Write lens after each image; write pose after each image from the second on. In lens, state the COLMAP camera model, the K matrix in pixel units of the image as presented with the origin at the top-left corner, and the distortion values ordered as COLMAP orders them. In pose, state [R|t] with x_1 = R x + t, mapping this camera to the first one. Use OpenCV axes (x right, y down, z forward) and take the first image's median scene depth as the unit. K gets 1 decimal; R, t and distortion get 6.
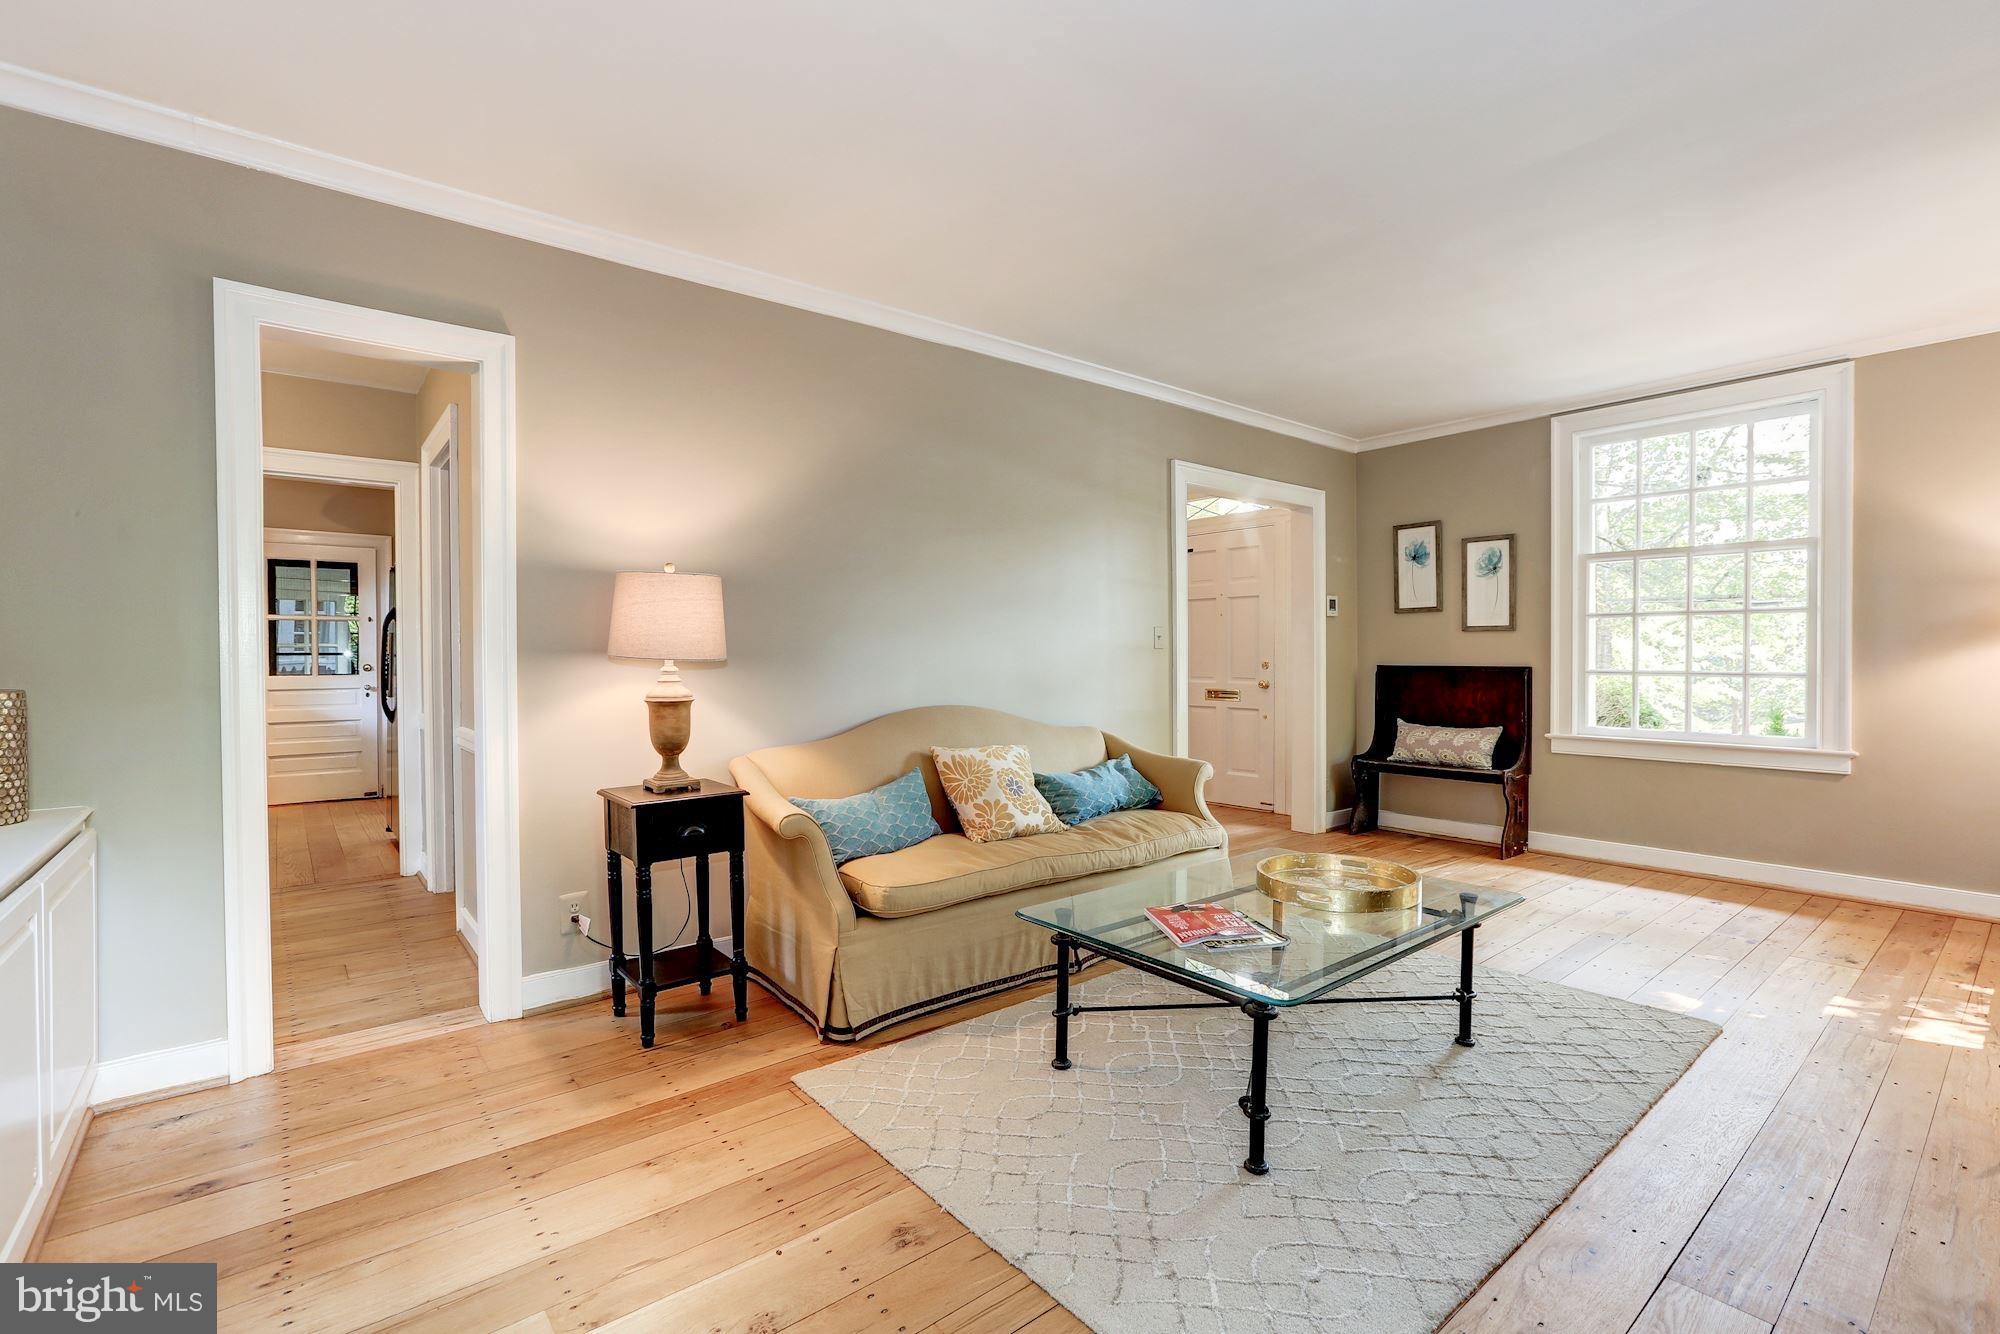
lens RADIAL K [[881.2, 0, 1001.9], [0, 881.2, 668.6], [0, 0, 1]] dist [-0.023968, 0.000127]
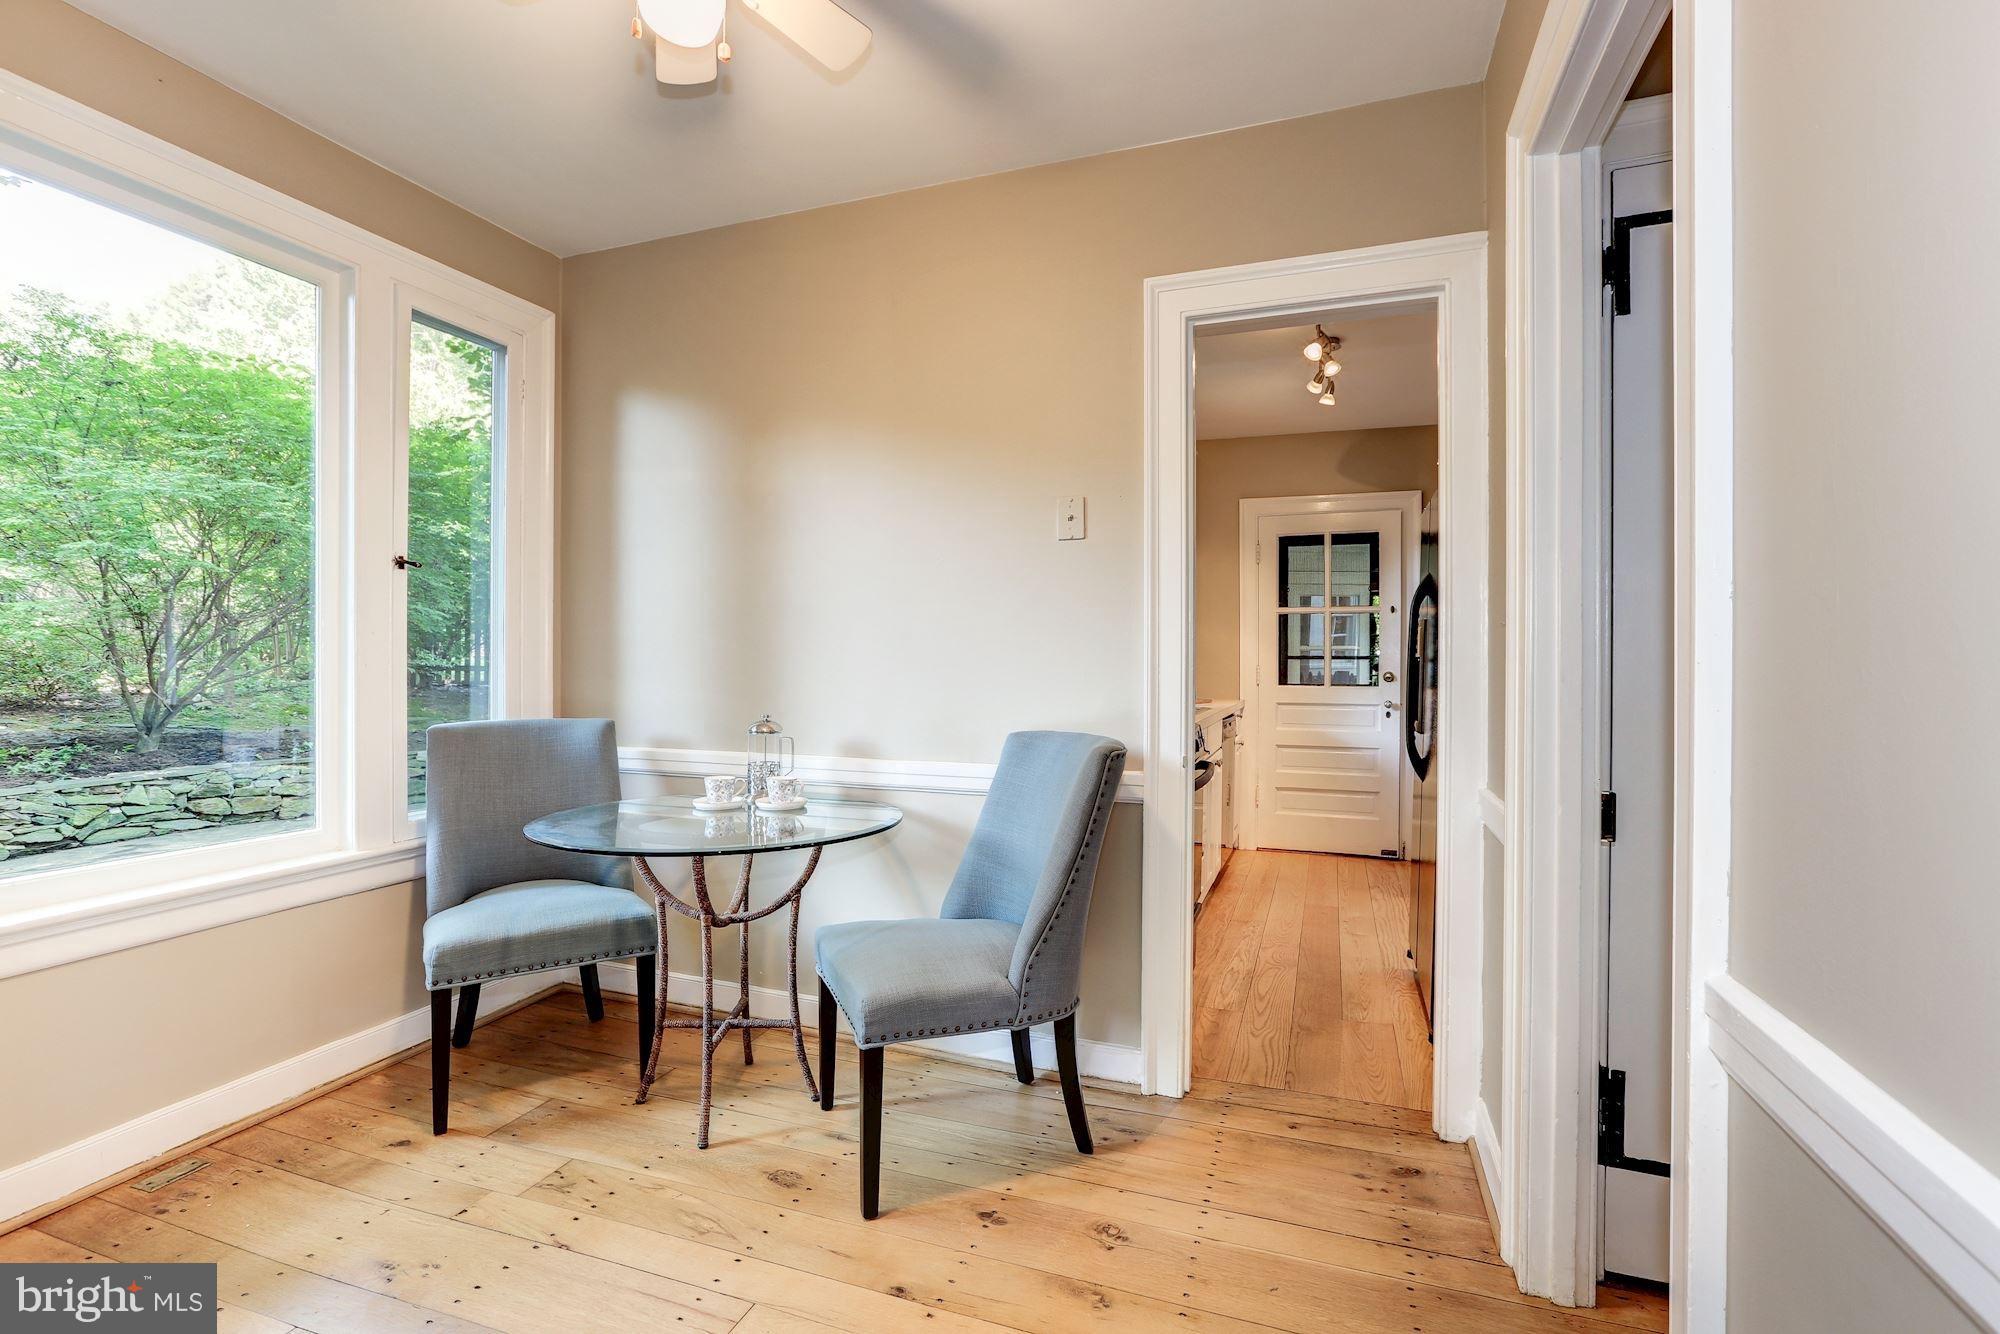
lens RADIAL K [[881.2, 0, 1043.9], [0, 881.2, 658.4], [0, 0, 1]] dist [-0.023968, 0.000127]
pose [[0.532712, 0.002465, -0.846293, -0.274861], [-0.020236, 0.999747, -0.009826, -0.003399], [0.846055, 0.022360, 0.532627, 0.382835]]
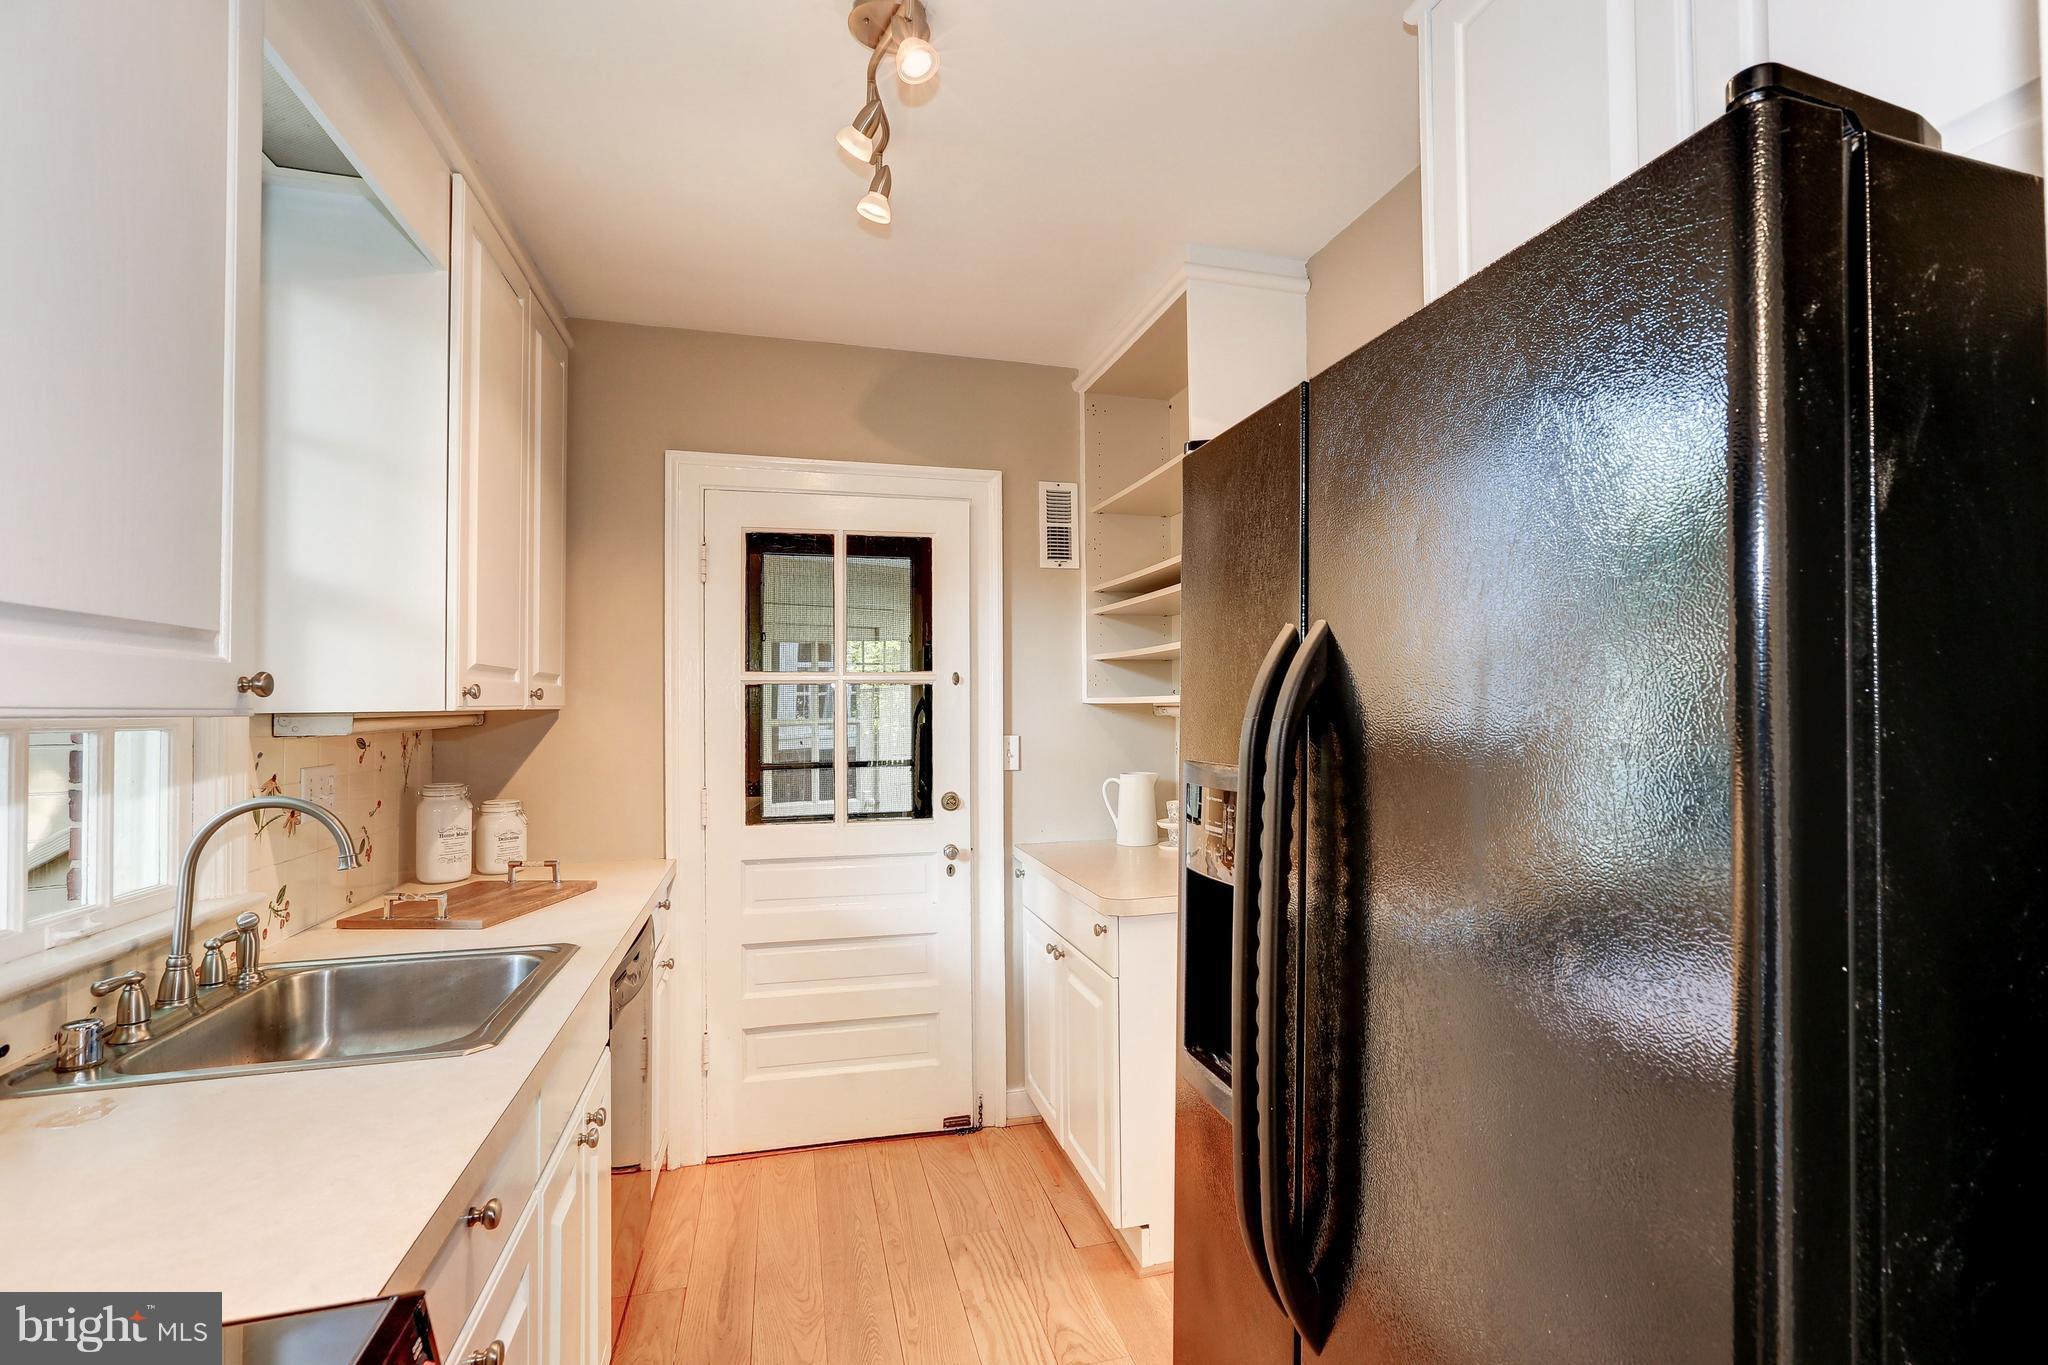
lens RADIAL K [[902.4, 0, 1030.5], [0, 902.4, 698.0], [0, 0, 1]] dist [-0.023968, 0.000127]
pose [[0.918647, -0.013306, -0.394855, -0.548916], [0.000092, 0.999440, -0.033464, -0.035204], [0.395079, 0.030705, 0.918134, 0.654291]]
